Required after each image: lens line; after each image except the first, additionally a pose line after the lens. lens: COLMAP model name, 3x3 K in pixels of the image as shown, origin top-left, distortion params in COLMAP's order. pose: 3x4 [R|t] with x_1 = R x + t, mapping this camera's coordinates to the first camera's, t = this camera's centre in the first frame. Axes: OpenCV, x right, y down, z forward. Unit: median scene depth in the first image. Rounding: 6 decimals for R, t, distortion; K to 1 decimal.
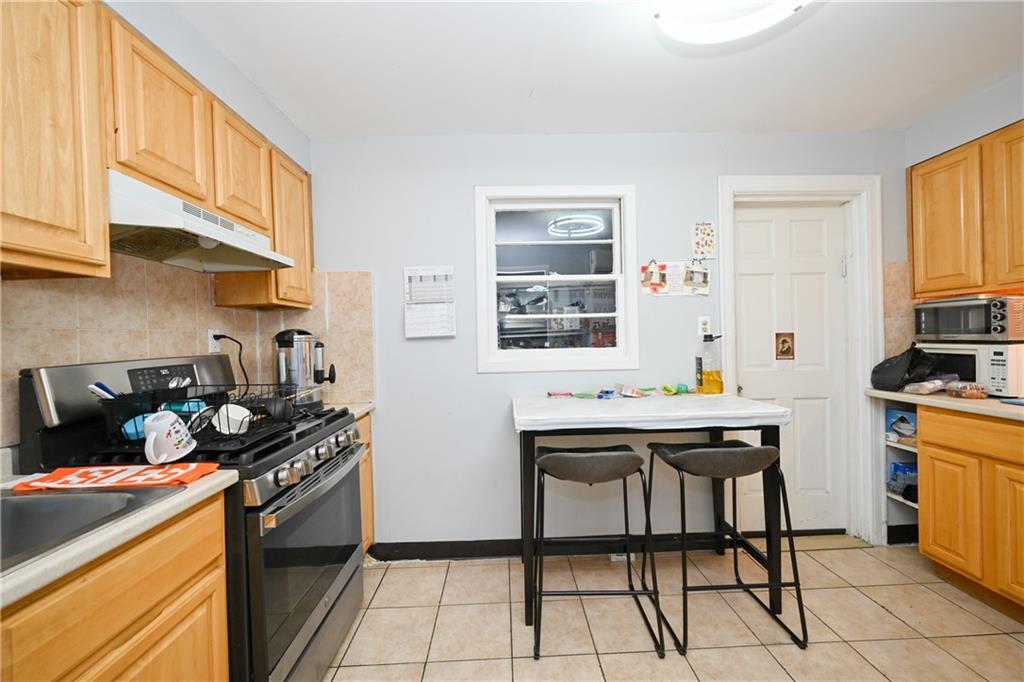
lens RADIAL K [[405.1, 0, 512.0], [0, 405.1, 341.0], [0, 0, 1]] dist [-0.000702, 0.000028]
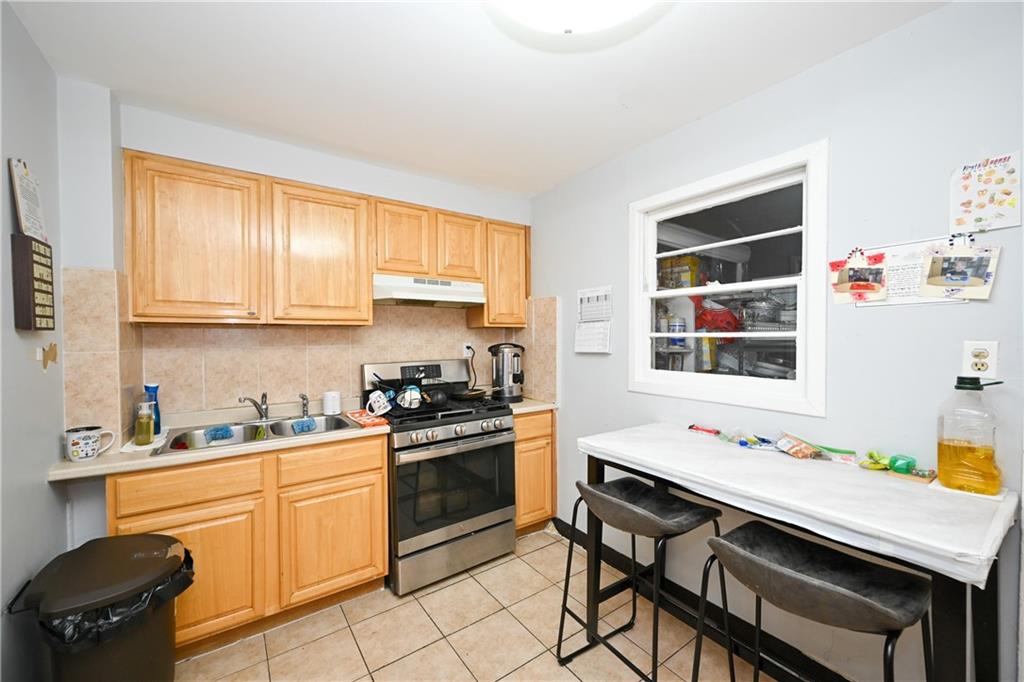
lens RADIAL K [[405.1, 0, 512.0], [0, 405.1, 341.0], [0, 0, 1]] dist [-0.000702, 0.000028]
pose [[0.551610, 0.031005, -0.833526, 0.602108], [-0.013213, 0.999508, 0.028434, -0.070573], [0.833997, -0.004671, 0.551749, 0.214844]]
